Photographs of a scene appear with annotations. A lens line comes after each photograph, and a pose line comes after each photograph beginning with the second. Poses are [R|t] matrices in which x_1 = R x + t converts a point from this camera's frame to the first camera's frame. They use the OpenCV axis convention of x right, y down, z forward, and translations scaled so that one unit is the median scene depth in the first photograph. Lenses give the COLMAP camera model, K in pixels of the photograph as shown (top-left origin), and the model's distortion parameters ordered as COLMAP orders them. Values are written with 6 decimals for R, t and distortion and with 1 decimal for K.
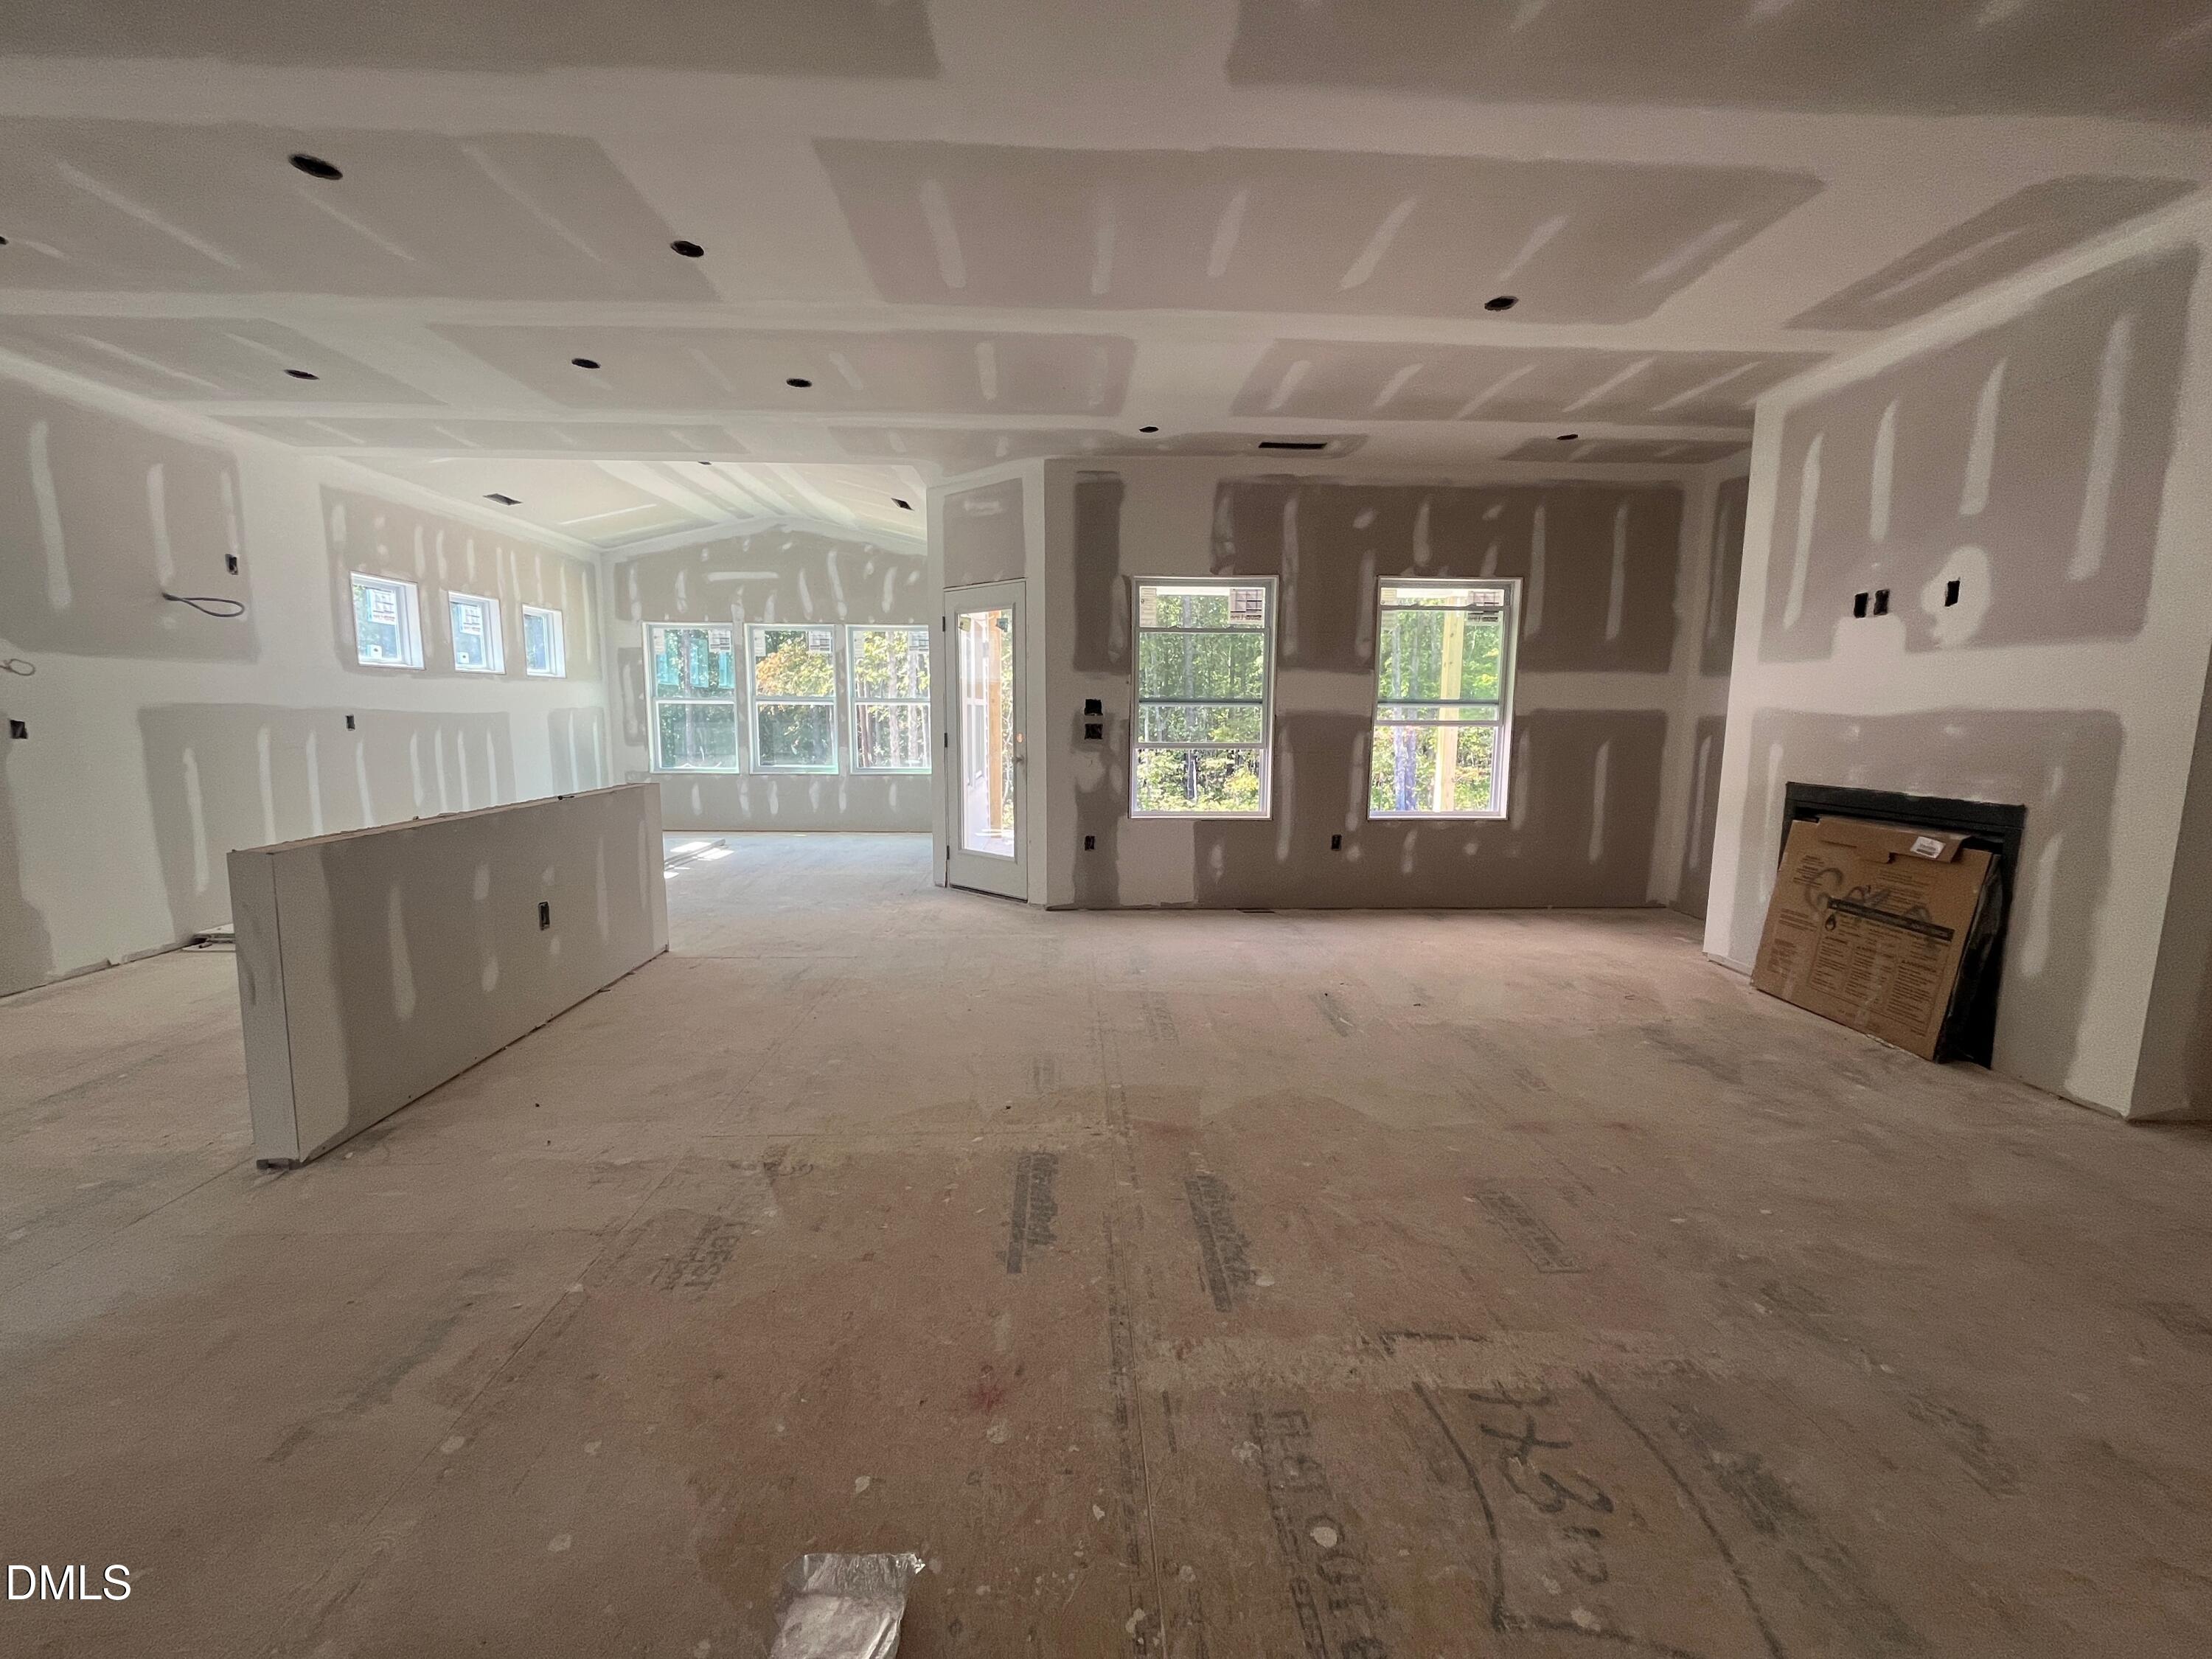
lens RADIAL K [[893.0, 0, 1097.9], [0, 893.0, 826.5], [0, 0, 1]] dist [-0.001478, 0.000031]
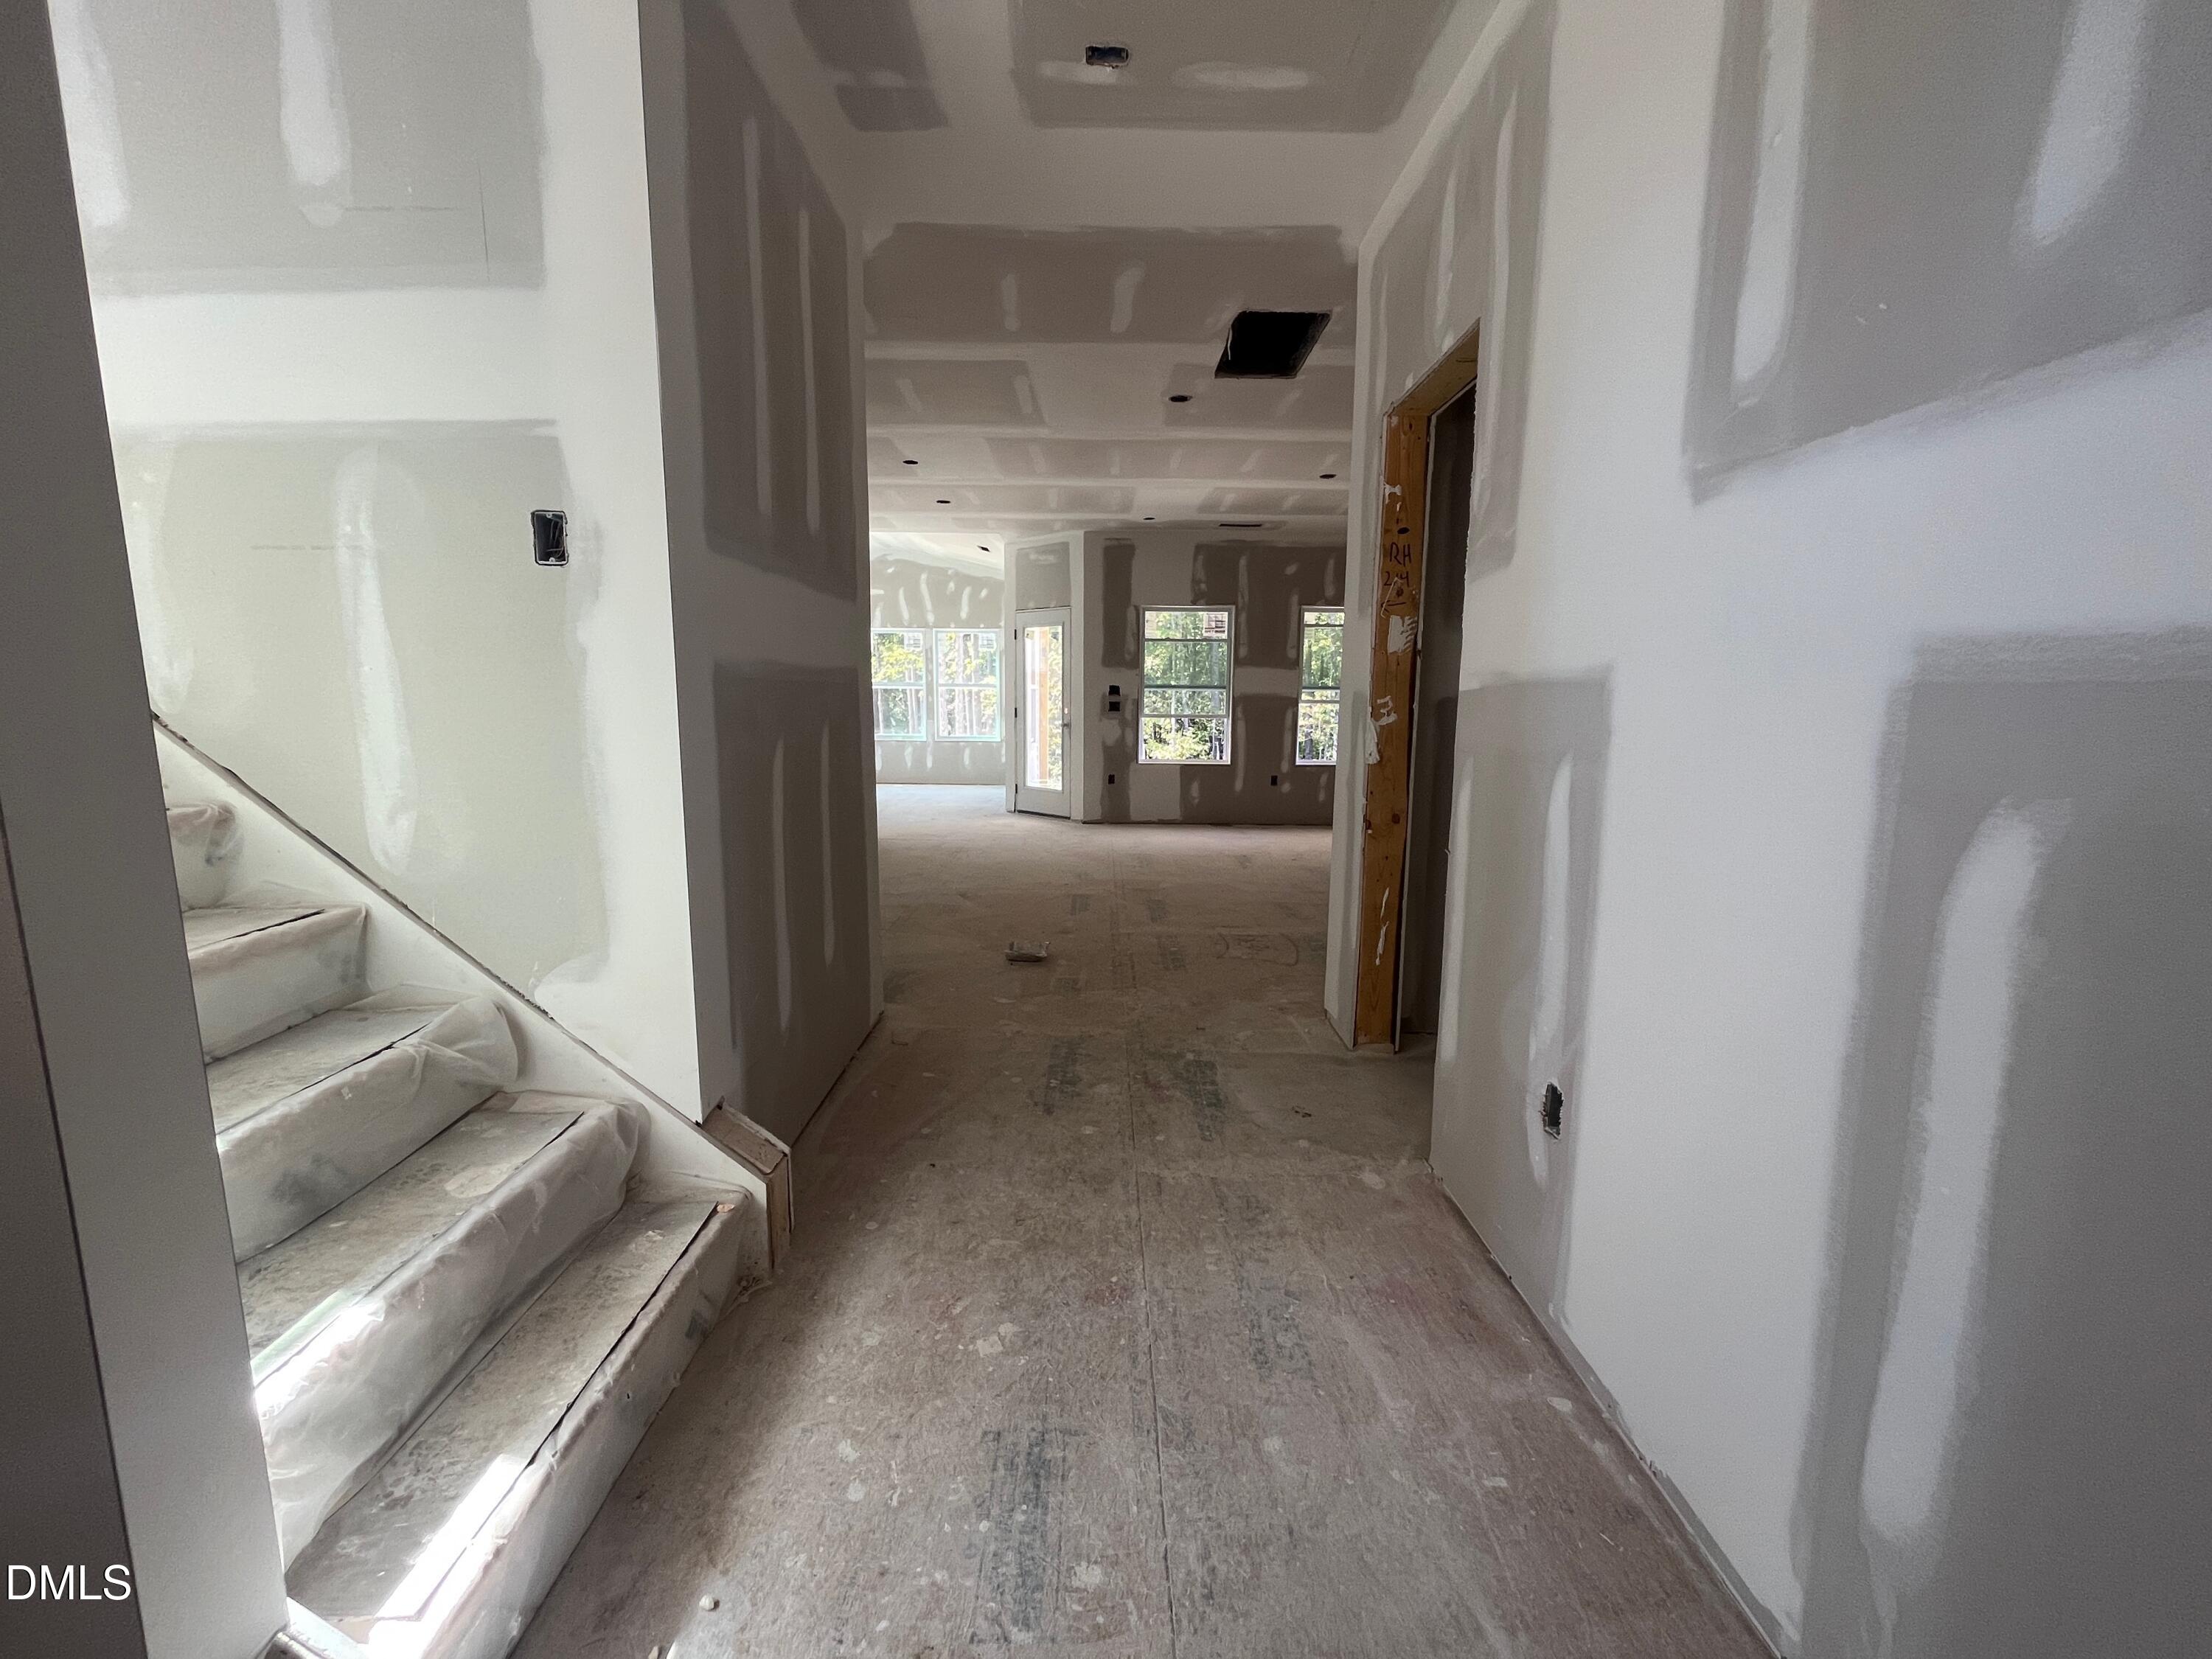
lens RADIAL K [[893.0, 0, 1101.2], [0, 893.0, 820.3], [0, 0, 1]] dist [-0.001478, 0.000031]
pose [[0.999471, 0.008295, -0.031461, 0.022206], [-0.008002, 0.999924, 0.009425, 0.074717], [0.031537, -0.009168, 0.999461, -0.532531]]
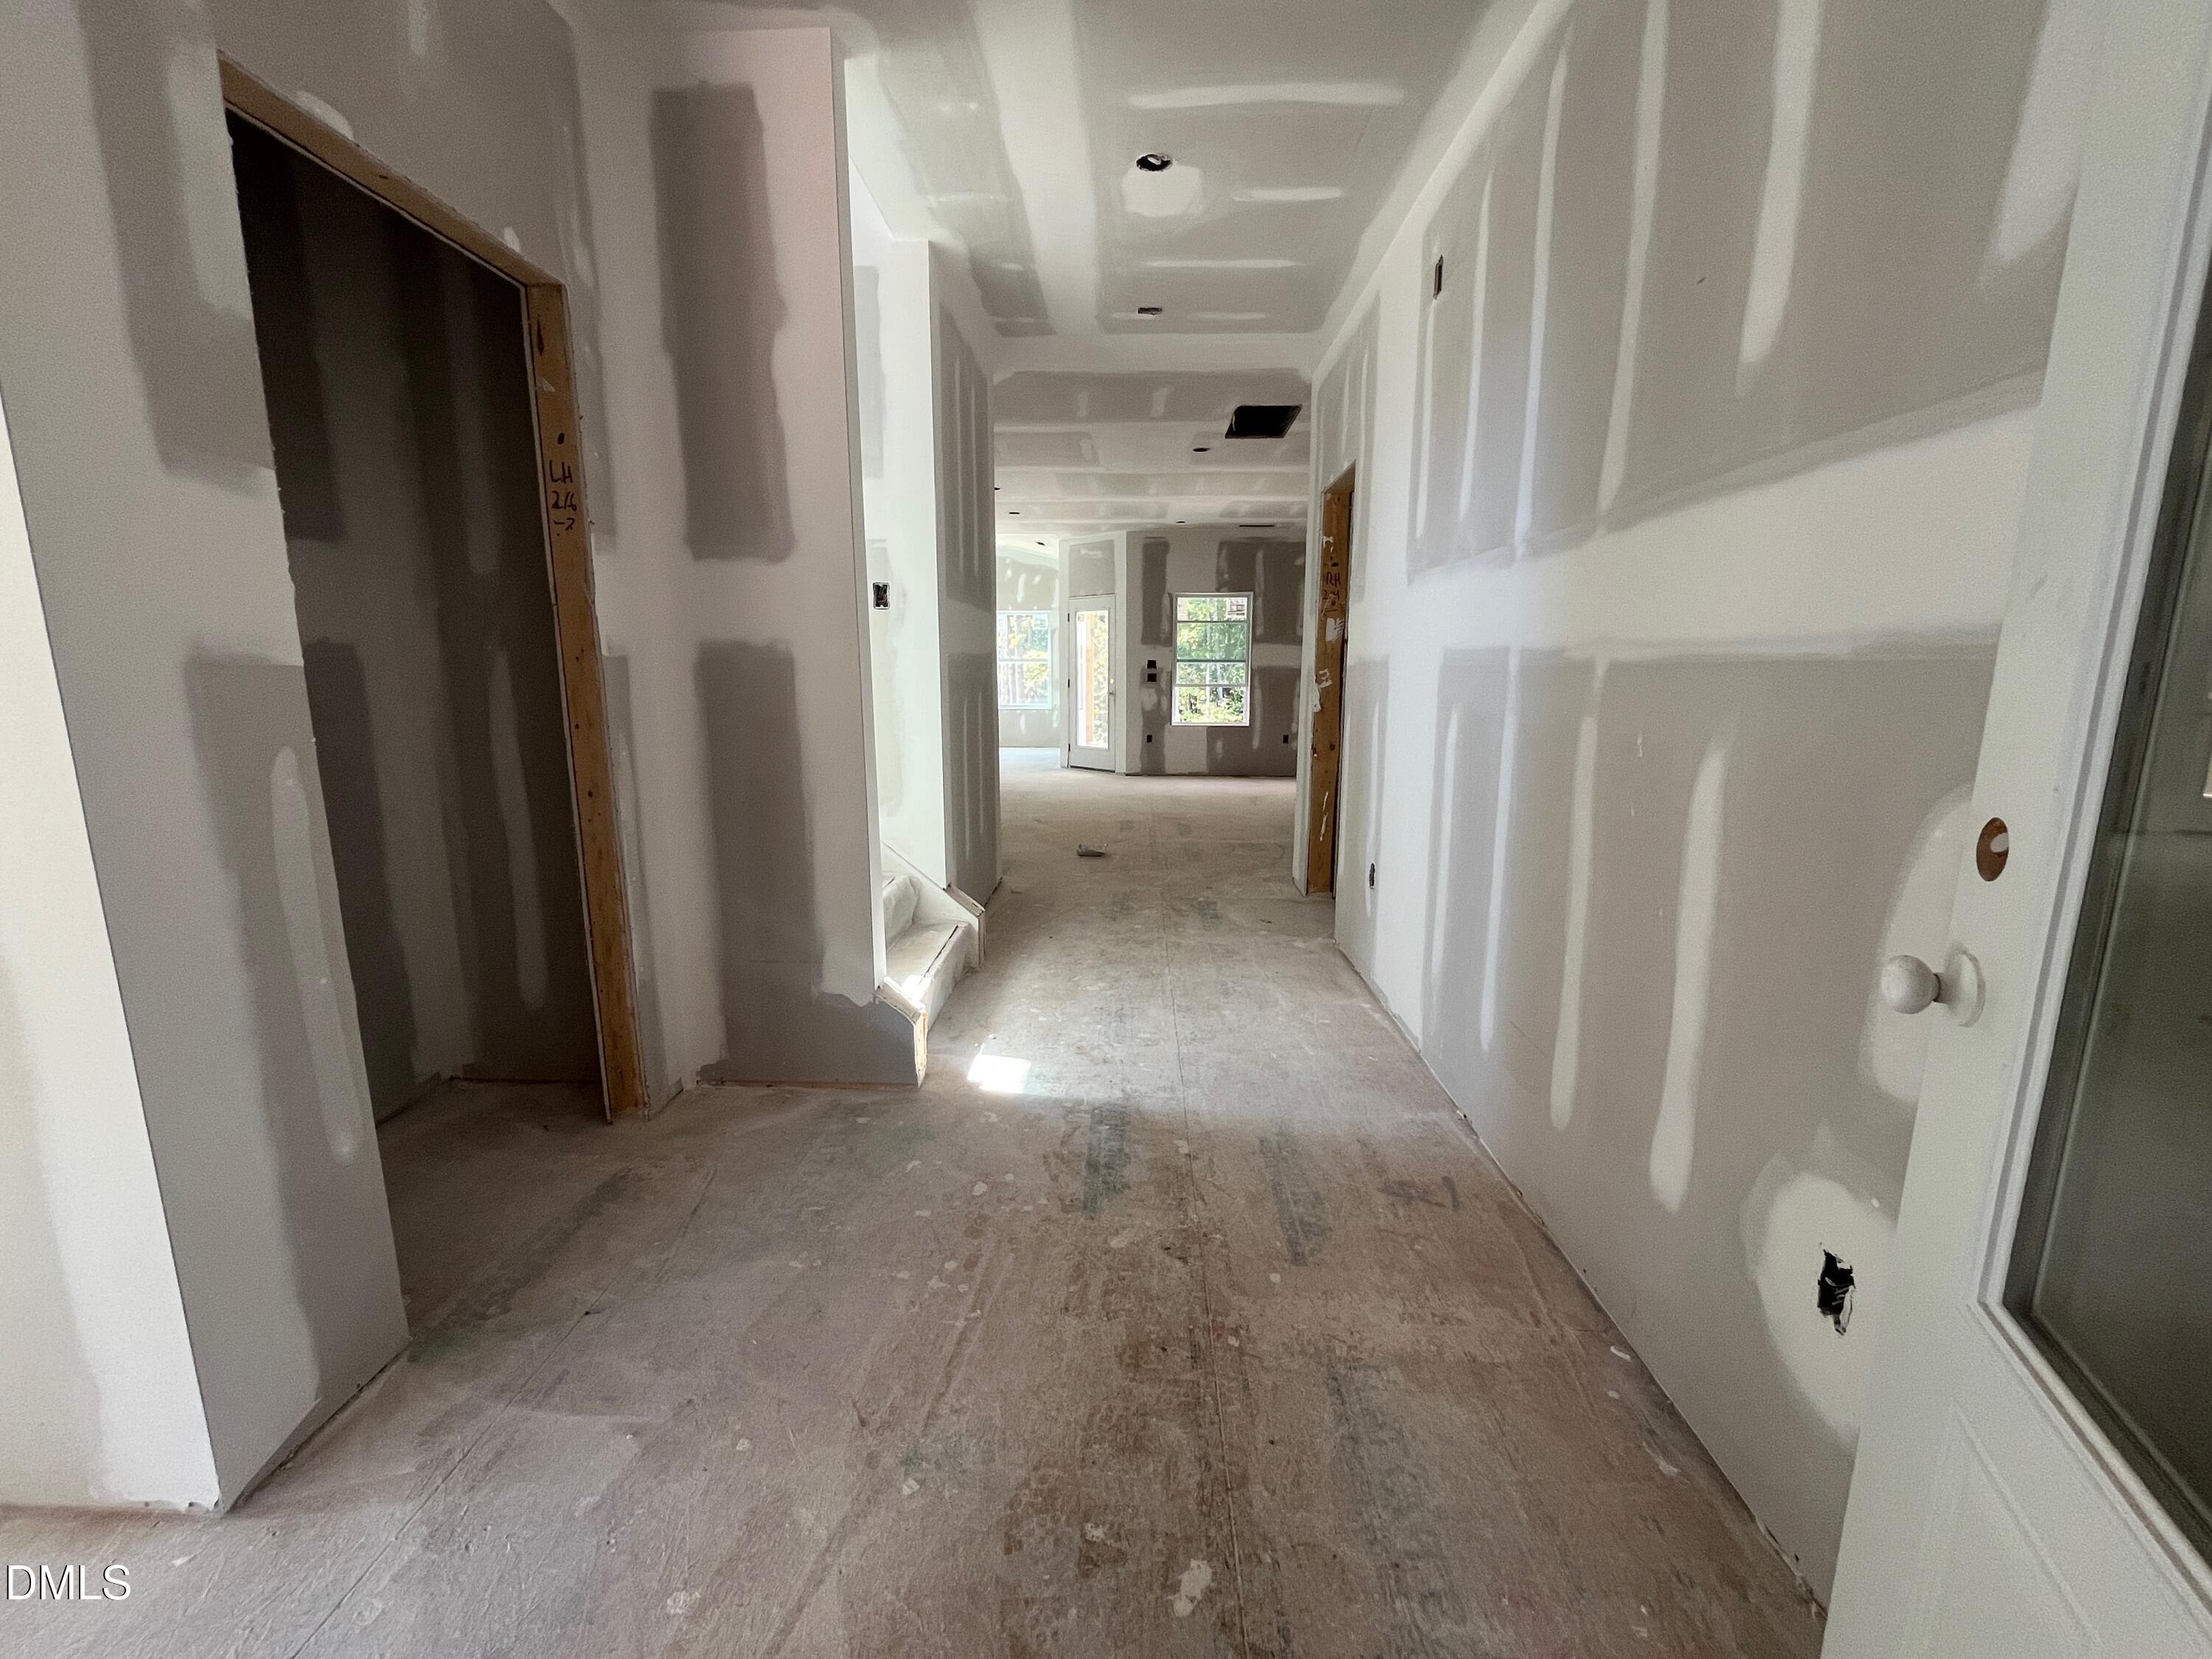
lens RADIAL K [[893.0, 0, 1105.3], [0, 893.0, 820.2], [0, 0, 1]] dist [-0.001478, 0.000031]
pose [[0.997695, 0.008359, -0.067336, 0.025486], [-0.005675, 0.999186, 0.039946, 0.113978], [0.067615, -0.039471, 0.996930, -0.849104]]
